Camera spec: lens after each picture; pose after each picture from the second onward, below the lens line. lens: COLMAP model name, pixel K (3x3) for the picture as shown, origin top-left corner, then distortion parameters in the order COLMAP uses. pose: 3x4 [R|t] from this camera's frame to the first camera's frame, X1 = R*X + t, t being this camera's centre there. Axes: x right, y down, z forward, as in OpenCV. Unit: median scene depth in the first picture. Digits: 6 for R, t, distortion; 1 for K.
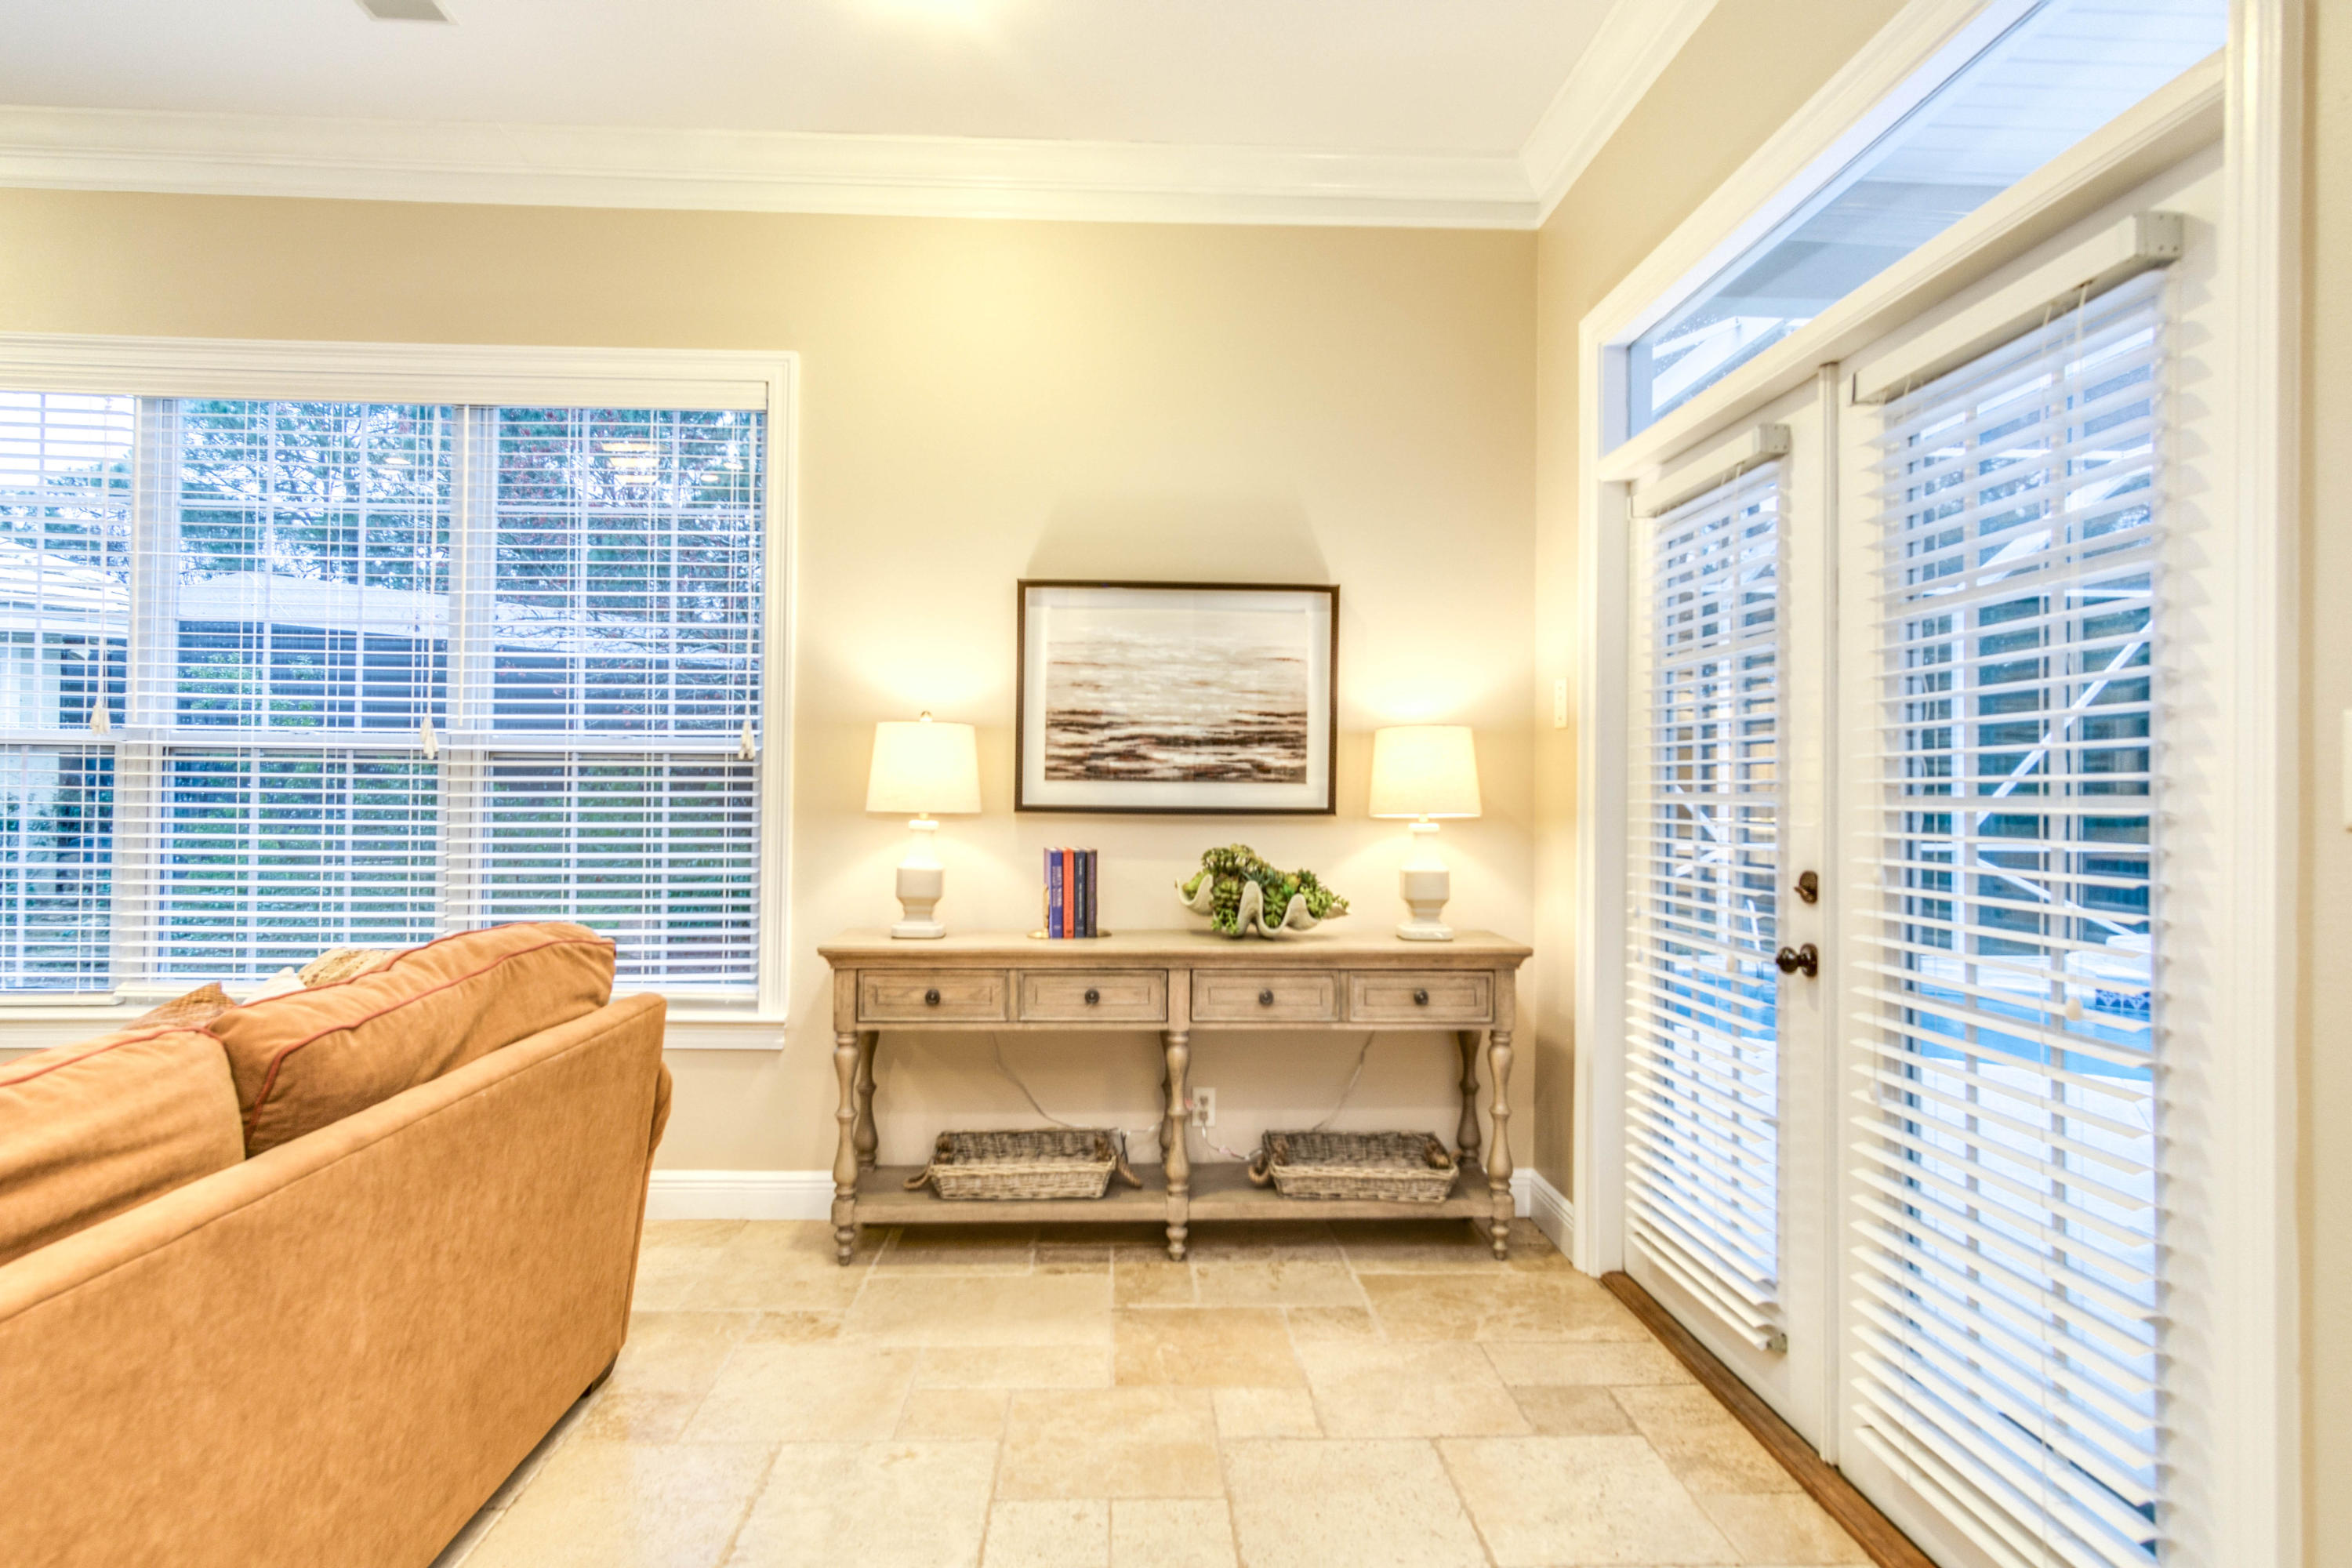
lens RADIAL K [[1257.4, 0, 1151.7], [0, 1257.4, 775.9], [0, 0, 1]] dist [0.003862, 0.003139]
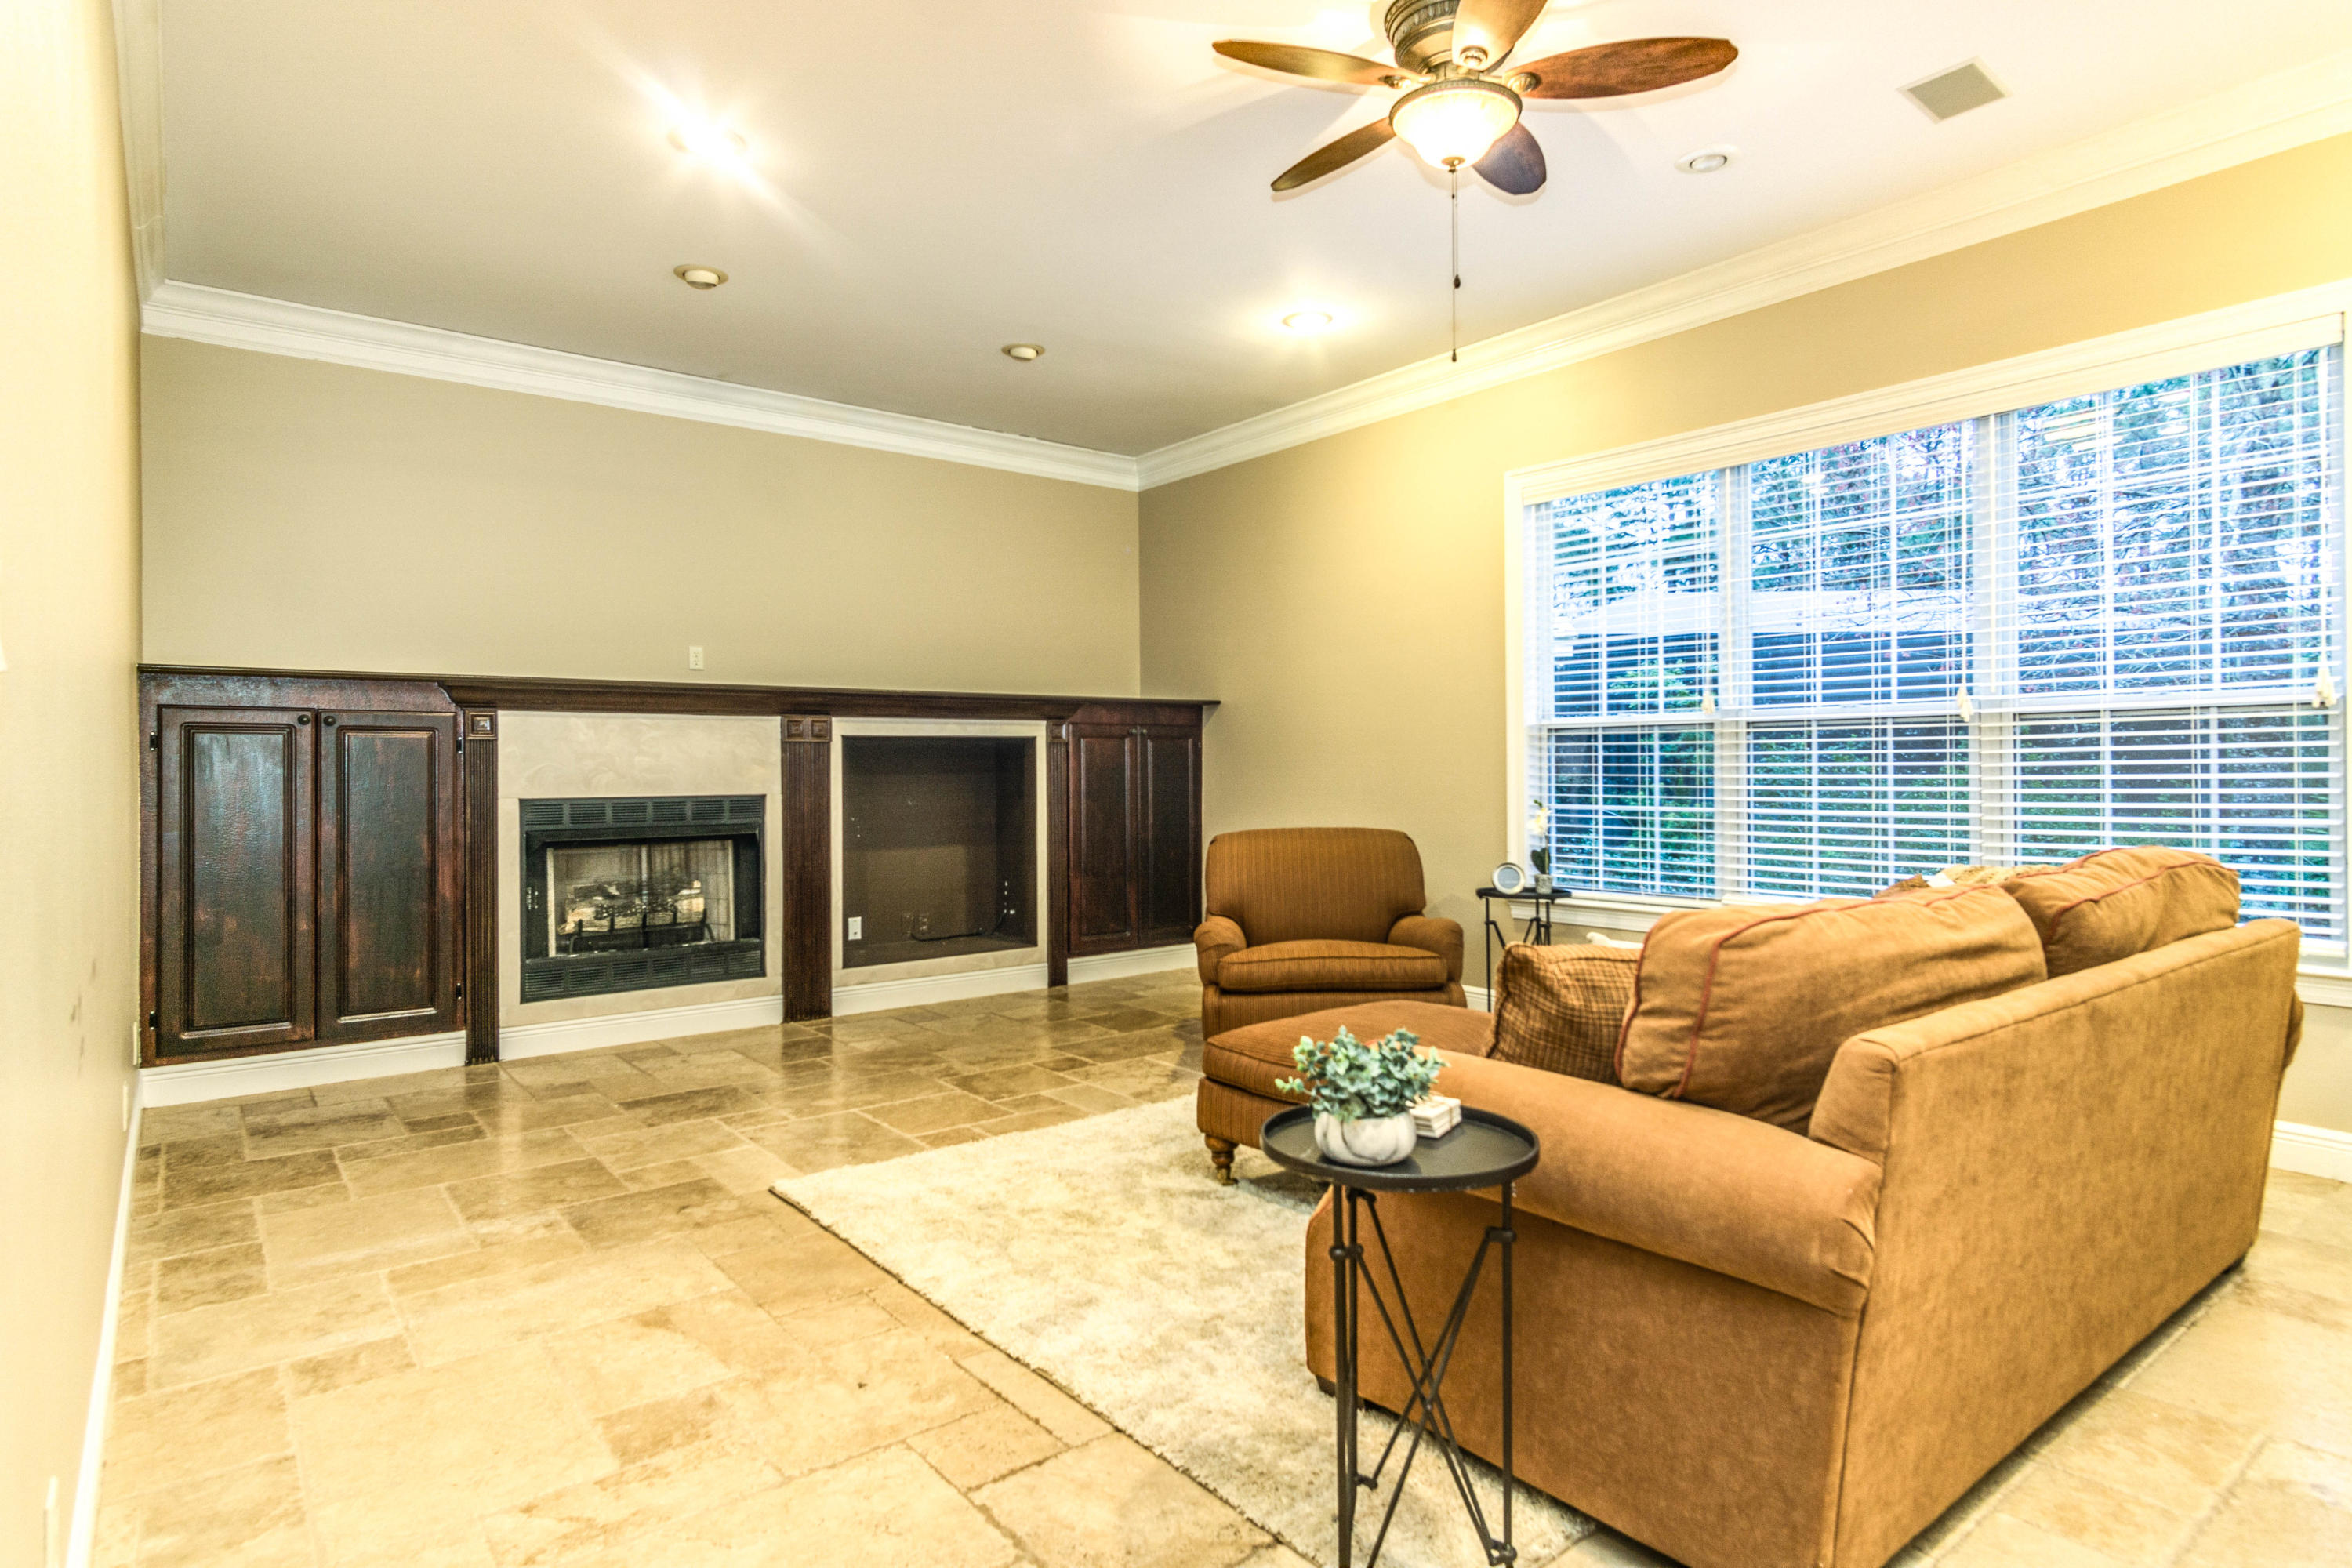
lens RADIAL K [[1257.4, 0, 1178.1], [0, 1257.4, 765.6], [0, 0, 1]] dist [0.003862, 0.003139]
pose [[0.590799, -0.017151, -0.806637, -0.059638], [0.019029, 0.999792, -0.007321, 0.022354], [0.806595, -0.011024, 0.591002, -0.291602]]
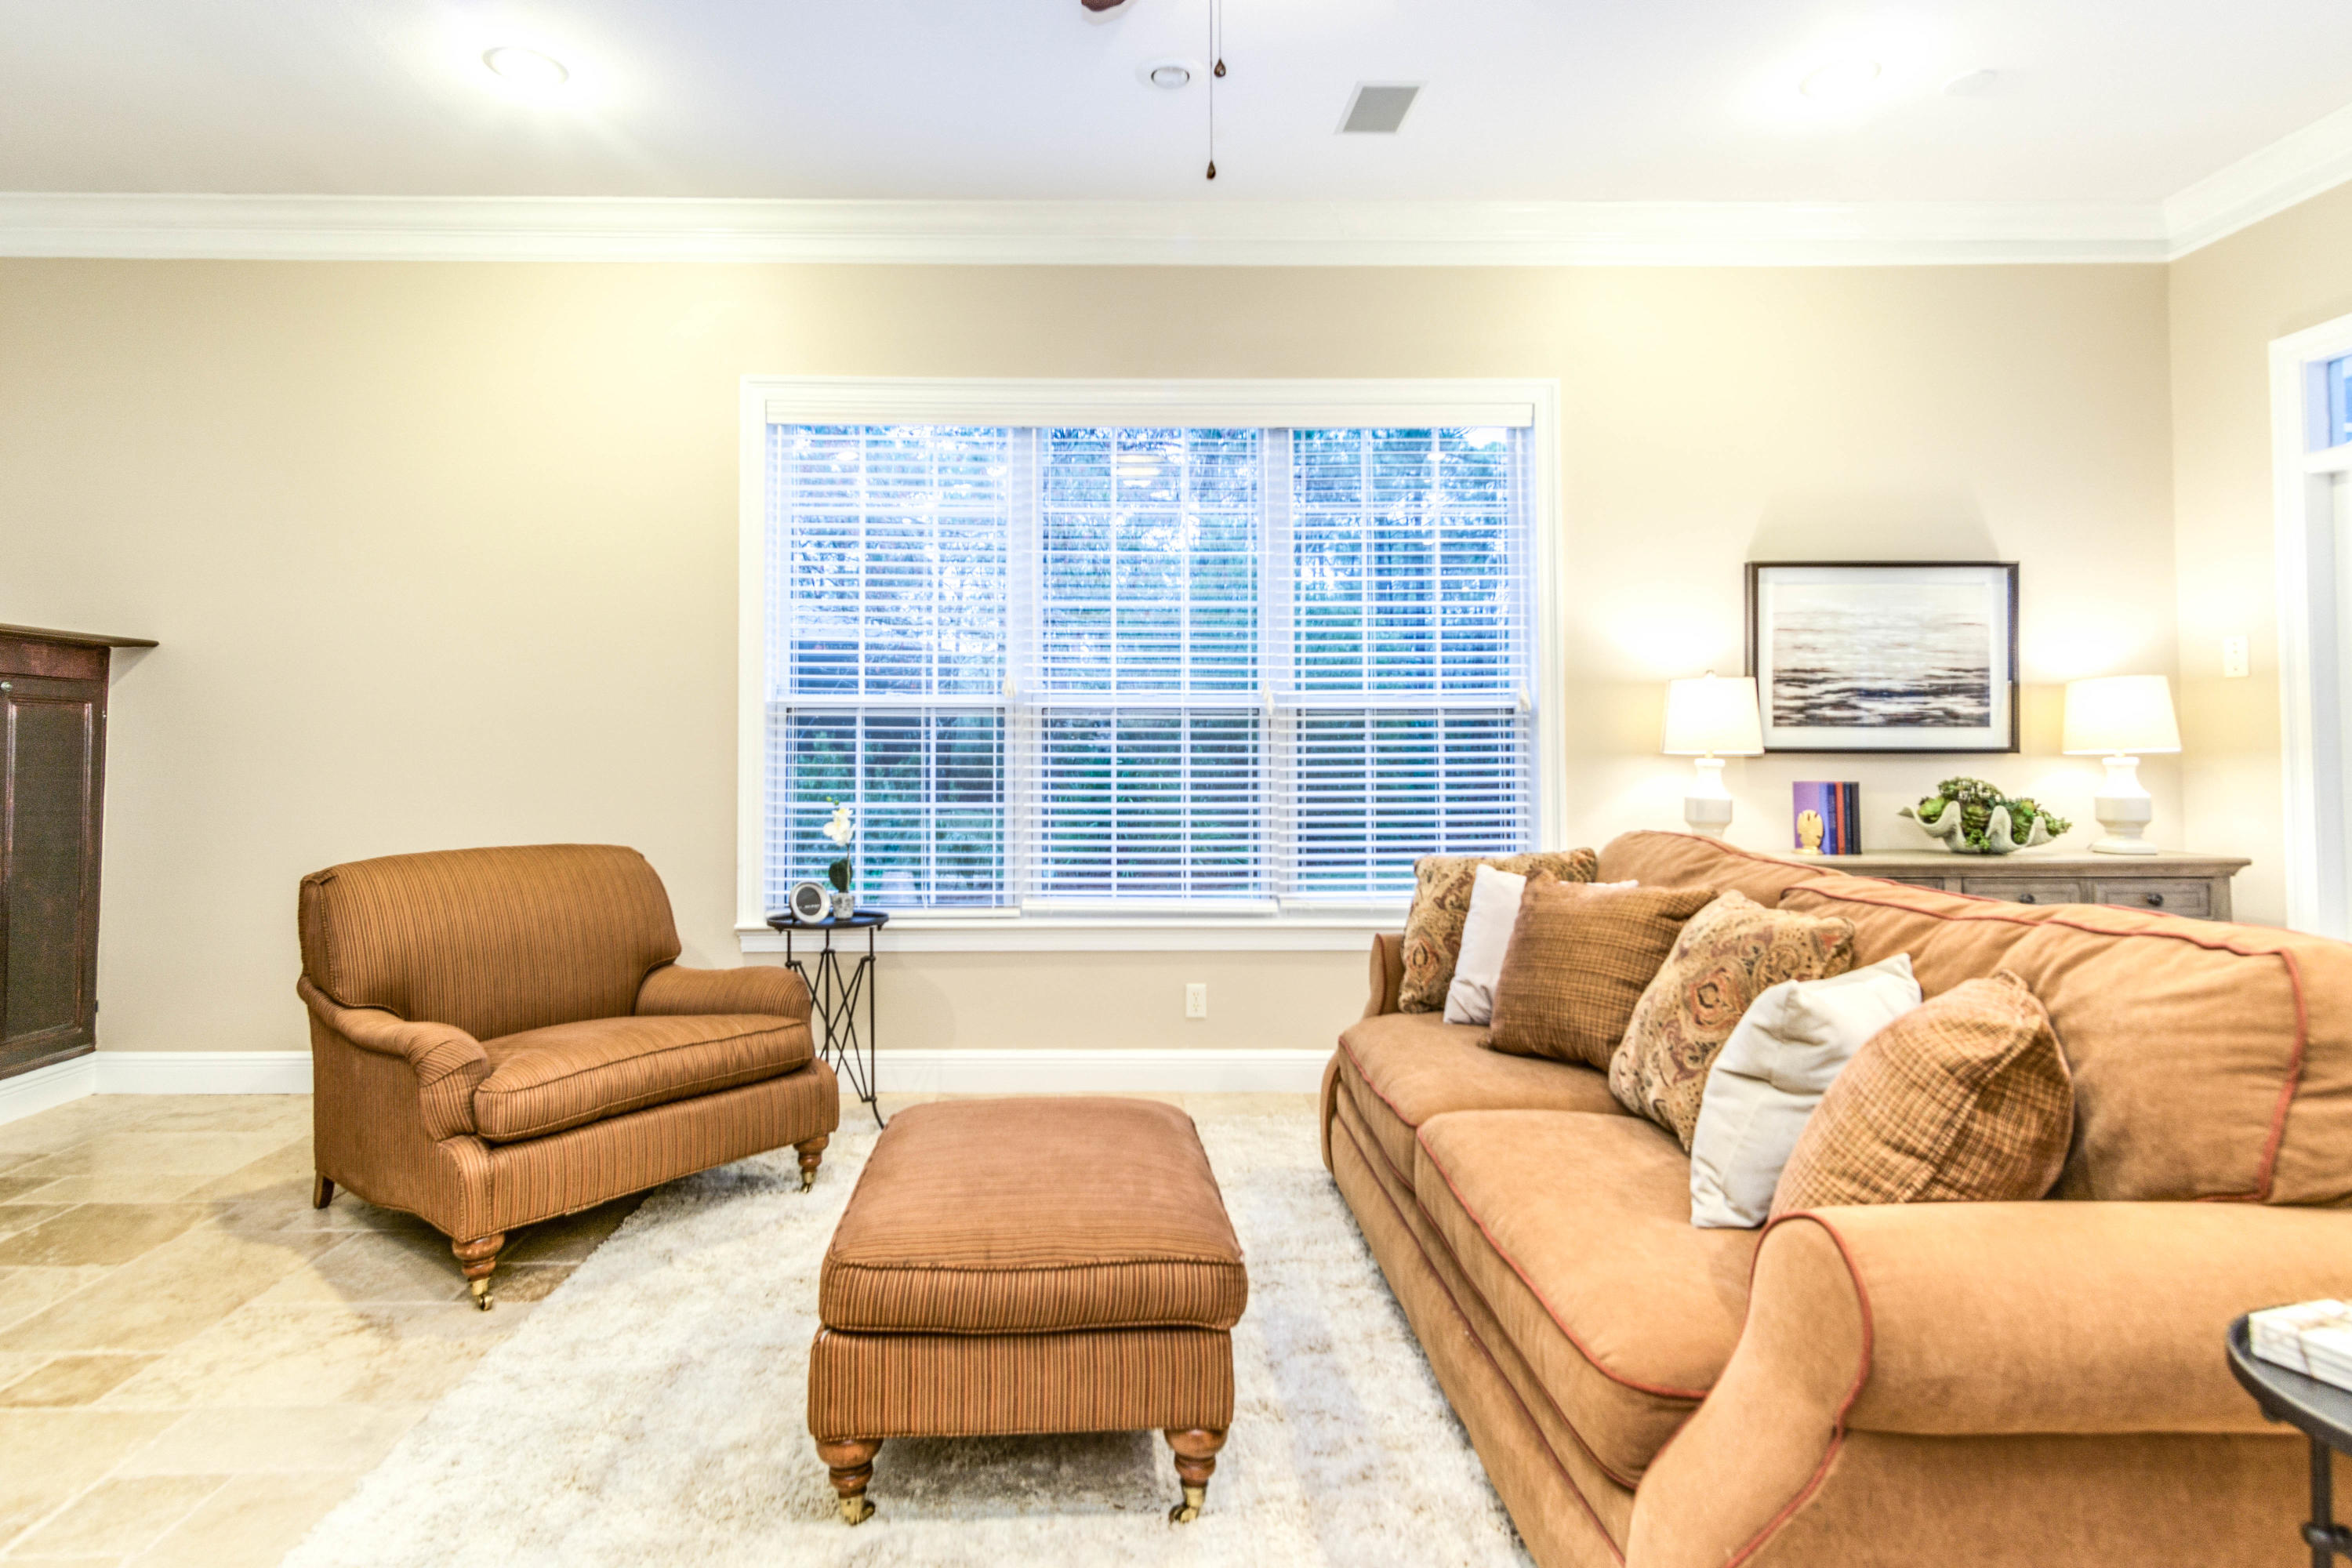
lens RADIAL K [[1257.4, 0, 1095.9], [0, 1257.4, 713.1], [0, 0, 1]] dist [0.003862, 0.003139]
pose [[0.999459, -0.011689, -0.030730, -0.700336], [0.010862, 0.999578, -0.026934, 0.015898], [0.031032, 0.026586, 0.999165, -0.229100]]
